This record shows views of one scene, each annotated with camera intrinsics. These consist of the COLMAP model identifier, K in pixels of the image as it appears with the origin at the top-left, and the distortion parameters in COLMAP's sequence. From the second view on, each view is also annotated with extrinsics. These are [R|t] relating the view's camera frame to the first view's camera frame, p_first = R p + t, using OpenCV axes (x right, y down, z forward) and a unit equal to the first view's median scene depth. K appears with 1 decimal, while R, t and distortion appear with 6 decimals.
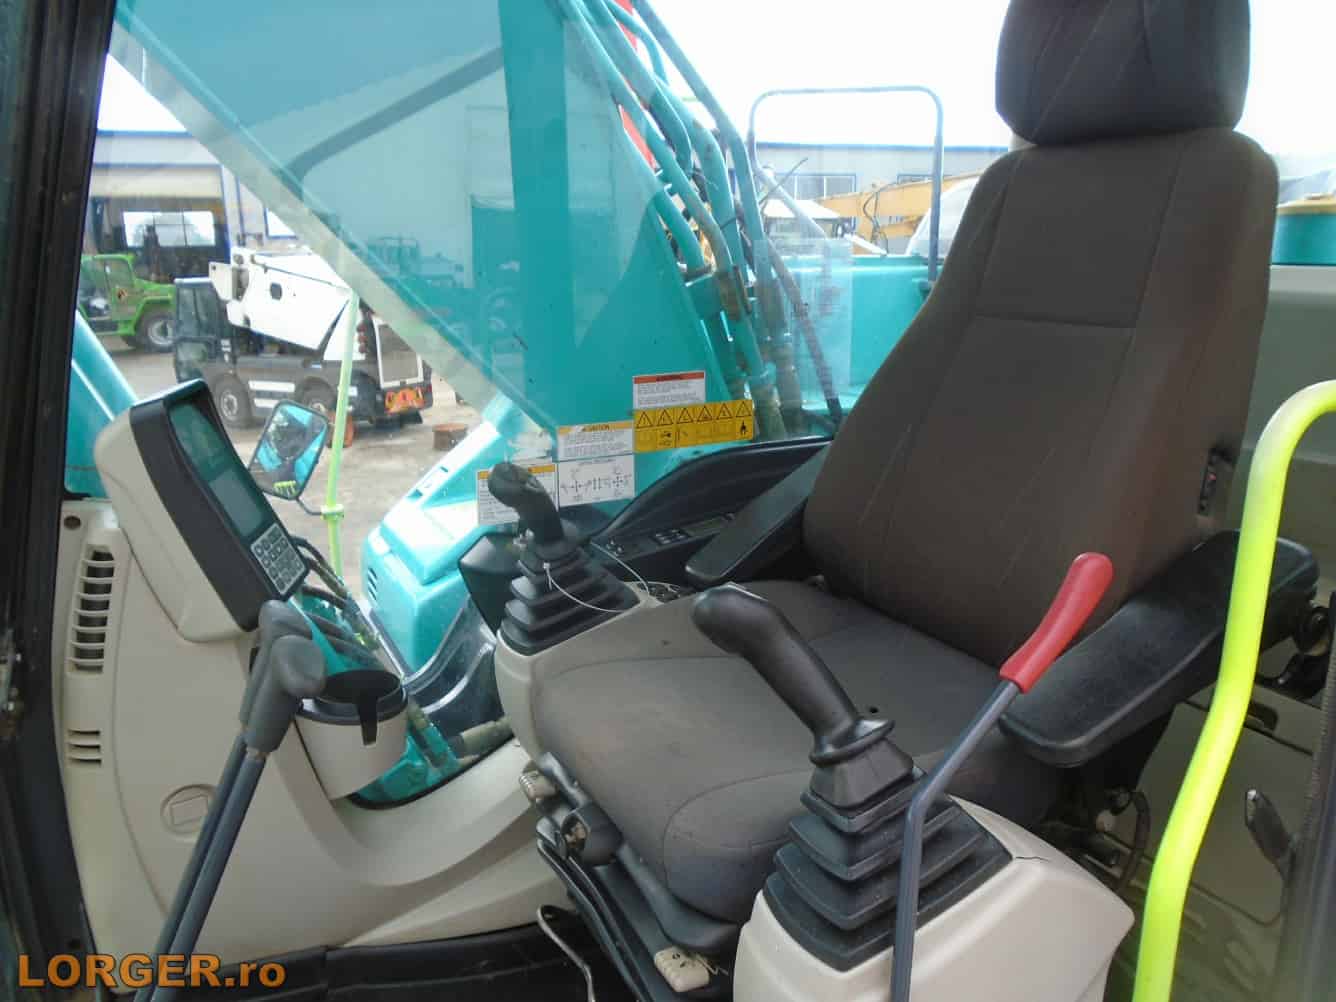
lens RADIAL K [[1041.0, 0, 668.0], [0, 1041.0, 501.0], [0, 0, 1]] dist [-0.000271, 0.001118]
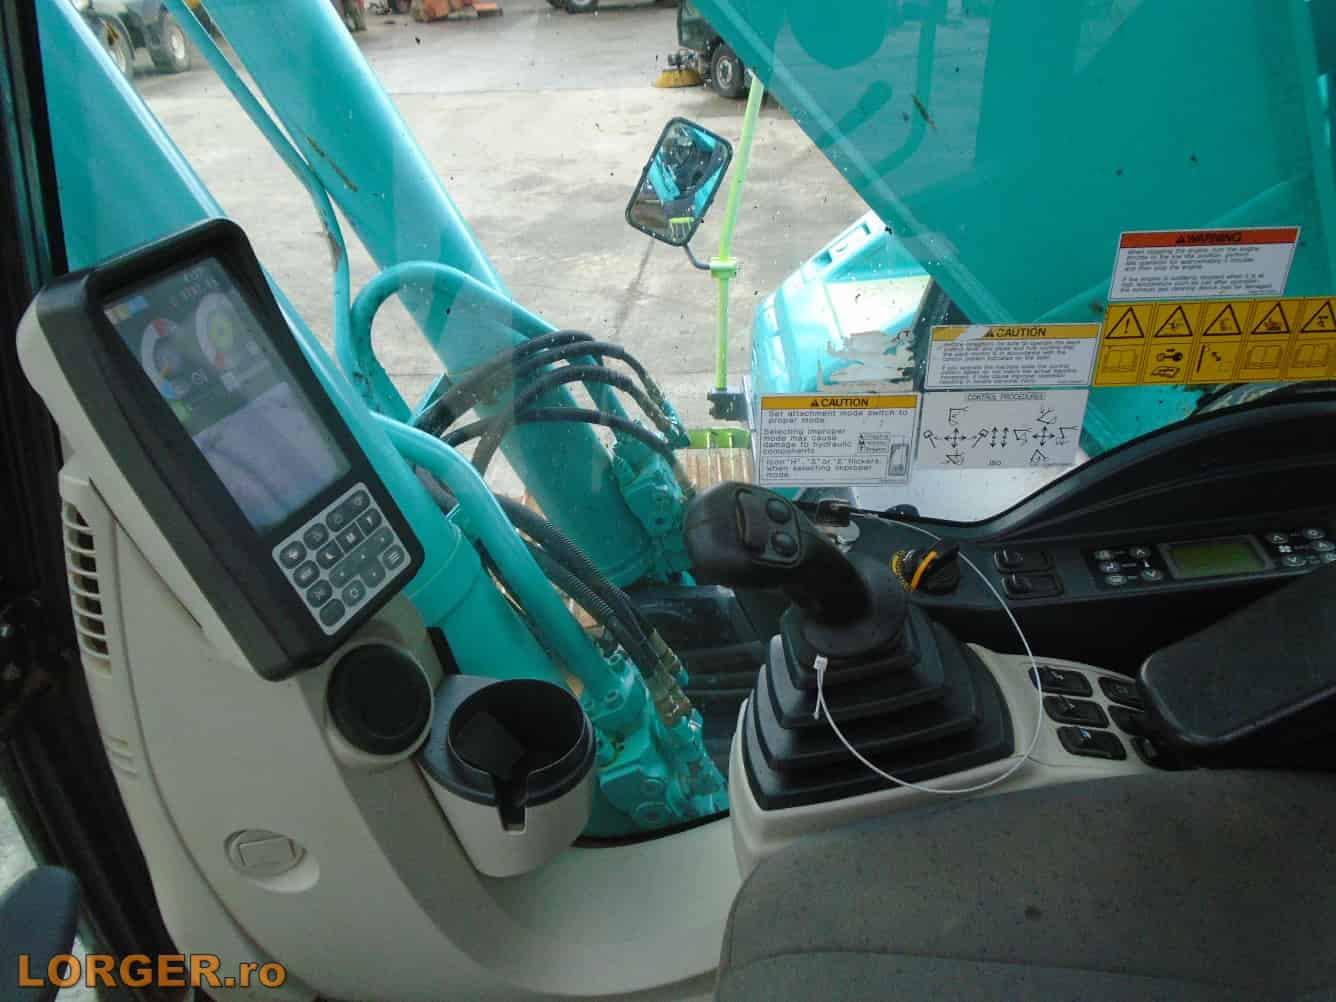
lens RADIAL K [[1041.0, 0, 668.0], [0, 1041.0, 501.0], [0, 0, 1]] dist [-0.000271, 0.001118]
pose [[0.891038, 0.220984, -0.396506, -0.003431], [-0.094550, 0.944694, 0.314029, -0.131053], [0.443972, -0.242322, 0.862652, 0.477092]]
